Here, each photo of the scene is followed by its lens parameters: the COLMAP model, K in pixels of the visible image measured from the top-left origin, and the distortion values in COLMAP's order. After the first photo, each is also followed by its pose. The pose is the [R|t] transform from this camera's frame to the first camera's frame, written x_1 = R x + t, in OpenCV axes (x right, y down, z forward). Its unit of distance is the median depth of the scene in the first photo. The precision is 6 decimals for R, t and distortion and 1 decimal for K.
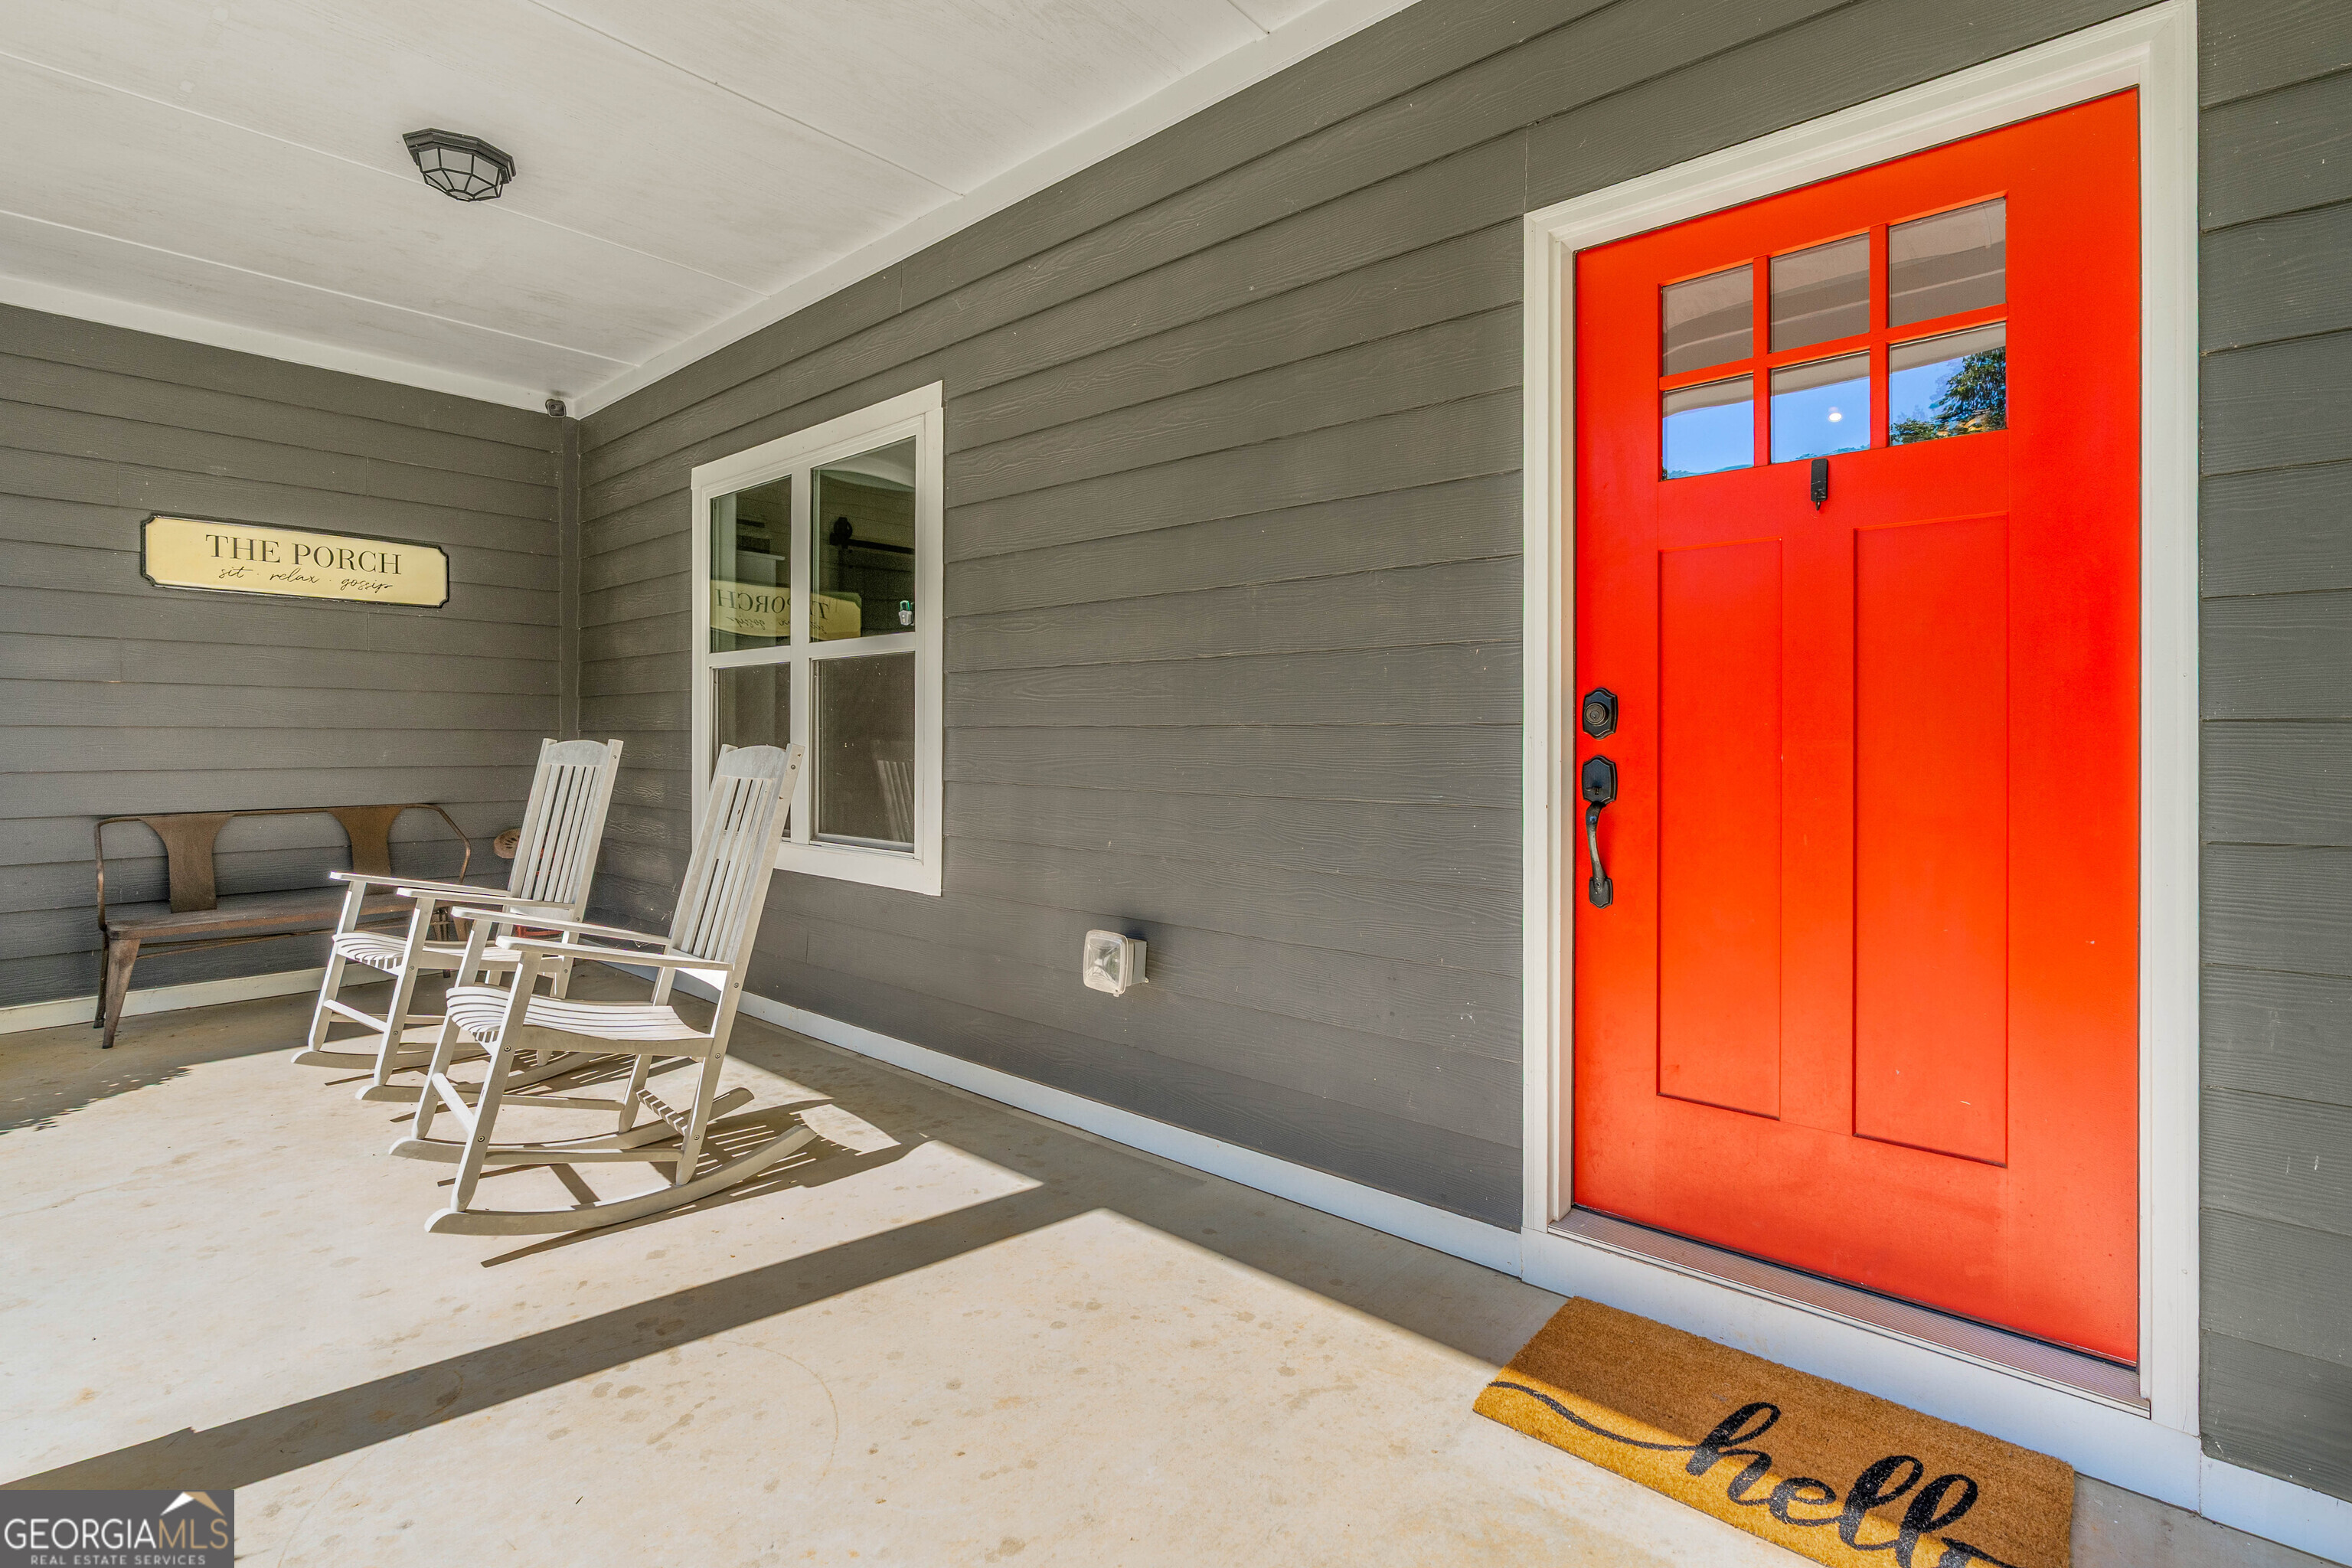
lens RADIAL K [[1112.9, 0, 1243.0], [0, 1112.9, 735.9], [0, 0, 1]] dist [-0.003949, -0.000355]
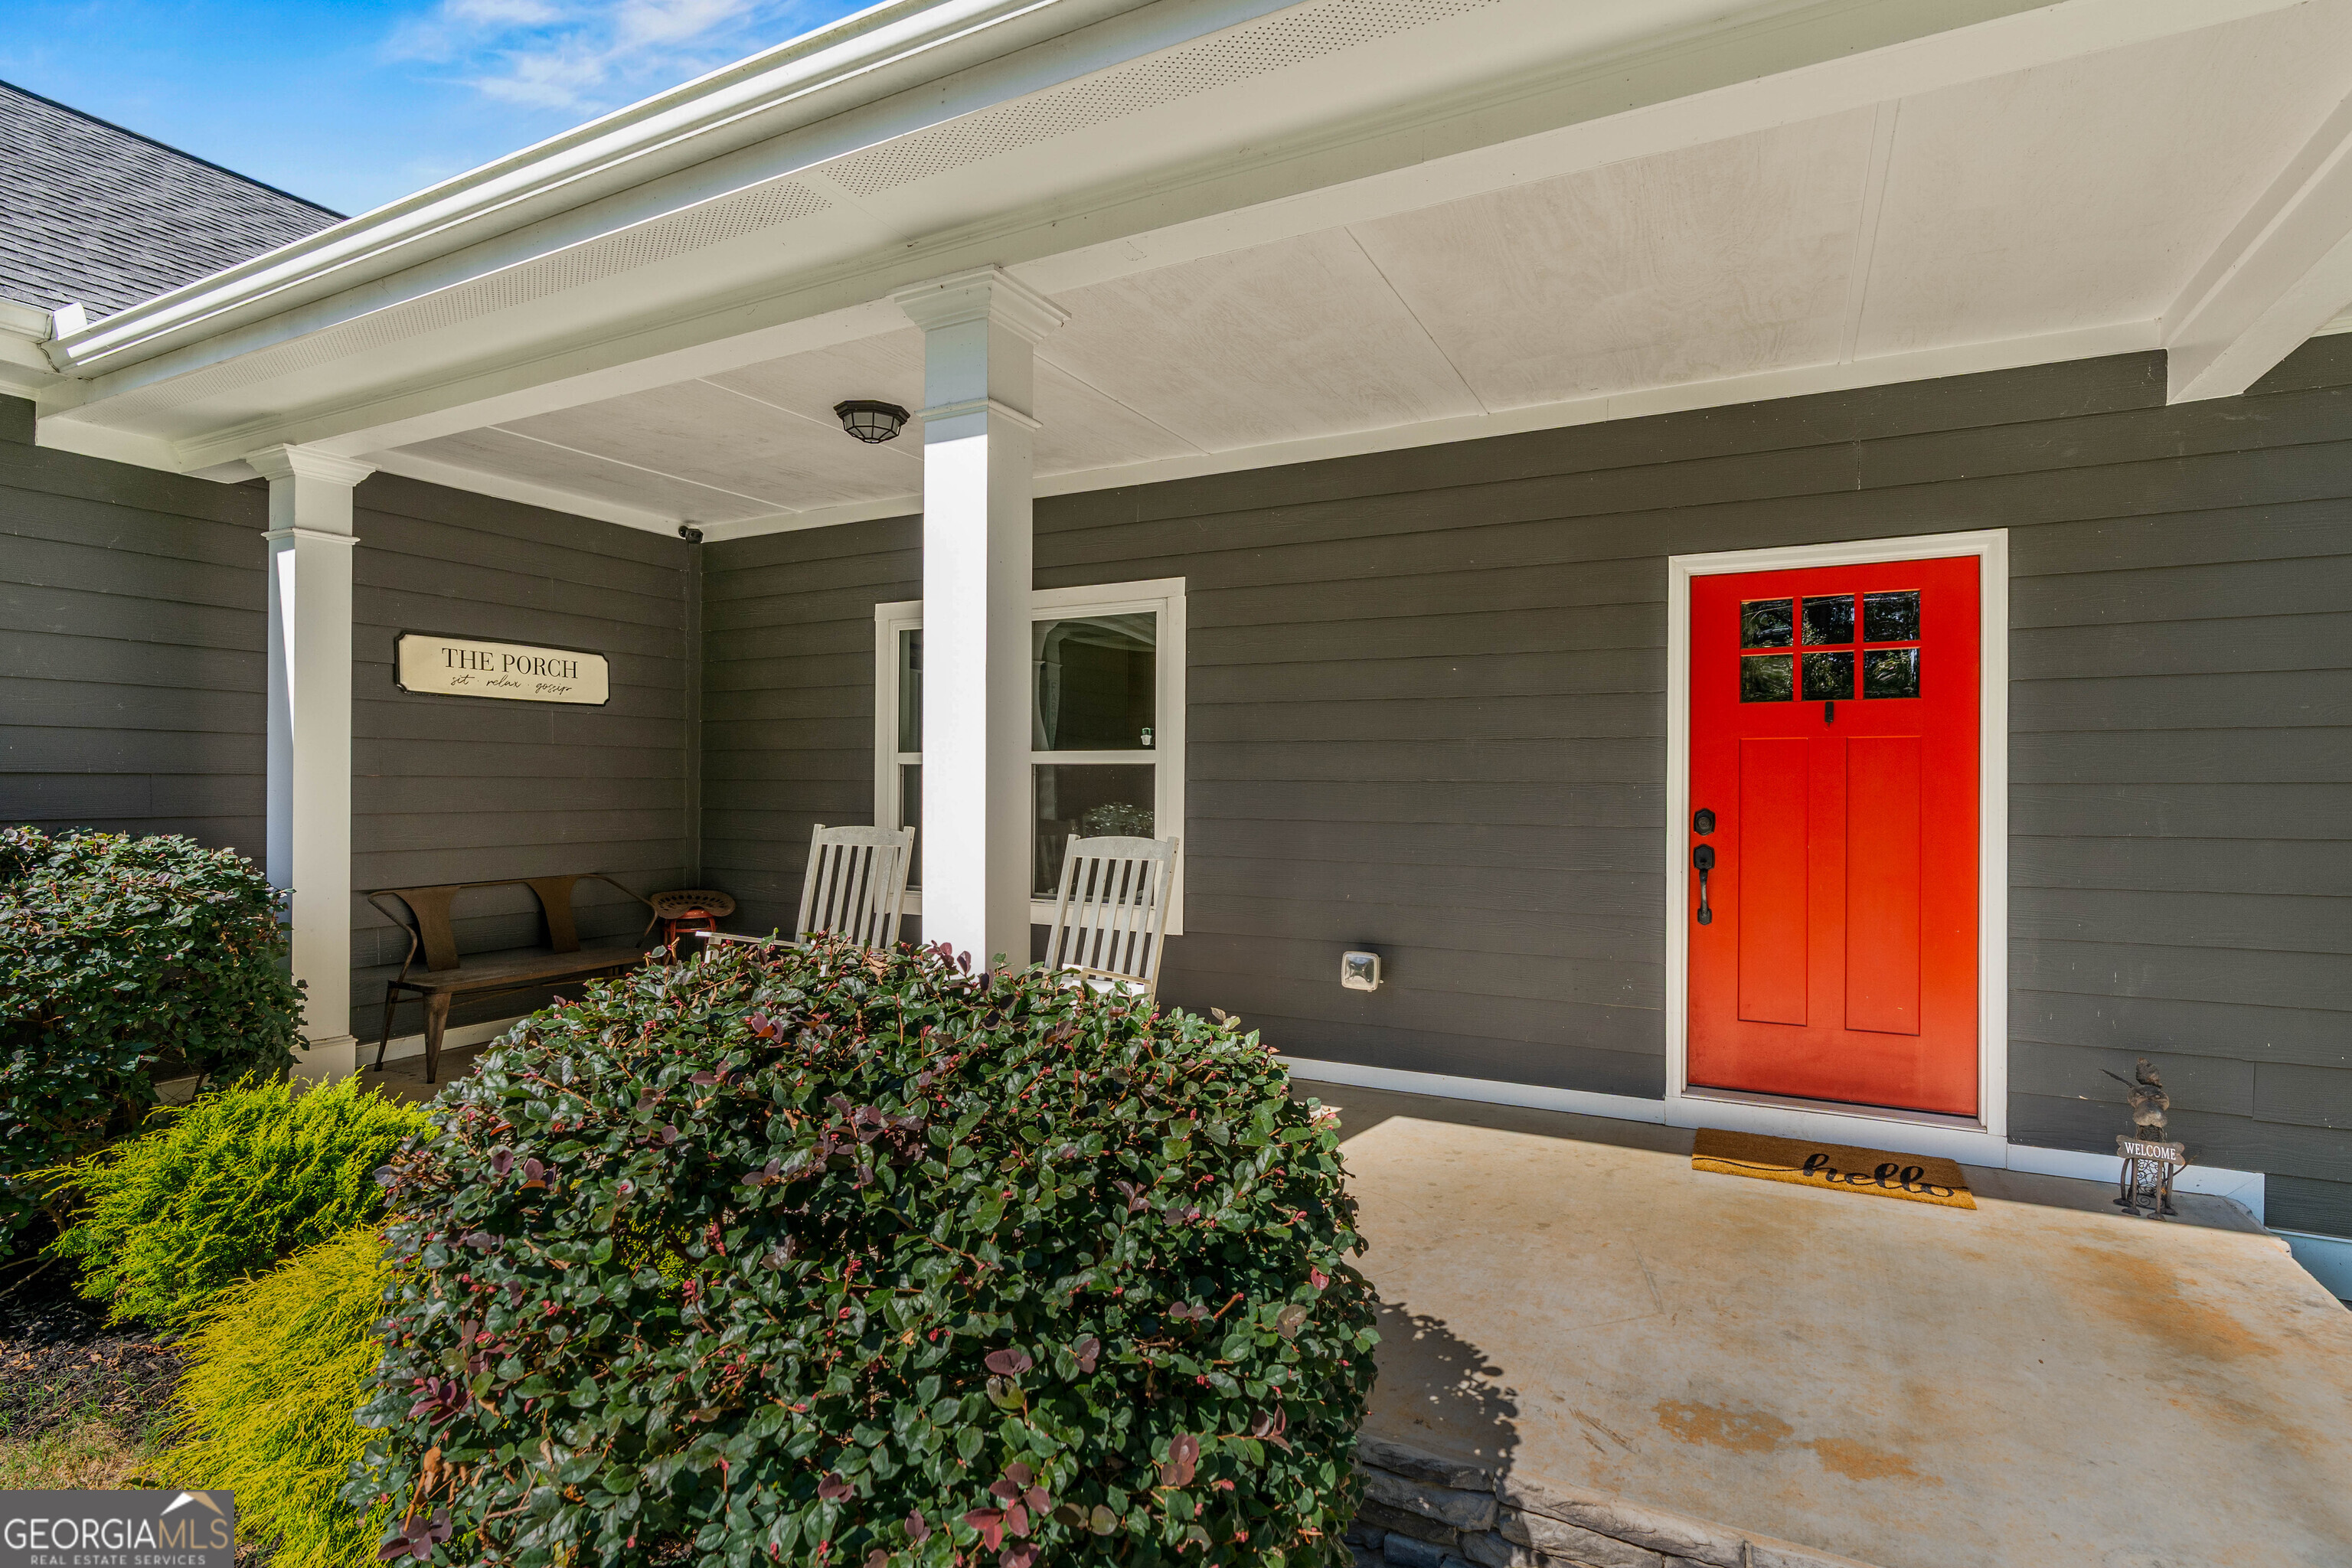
lens RADIAL K [[1118.6, 0, 1176.0], [0, 1118.6, 784.0], [0, 0, 1]] dist [-0.003687, -0.000019]
pose [[0.981073, -0.003002, 0.193613, -0.687425], [0.002359, 0.999991, 0.003548, -0.069273], [-0.193622, -0.003024, 0.981072, -0.510855]]
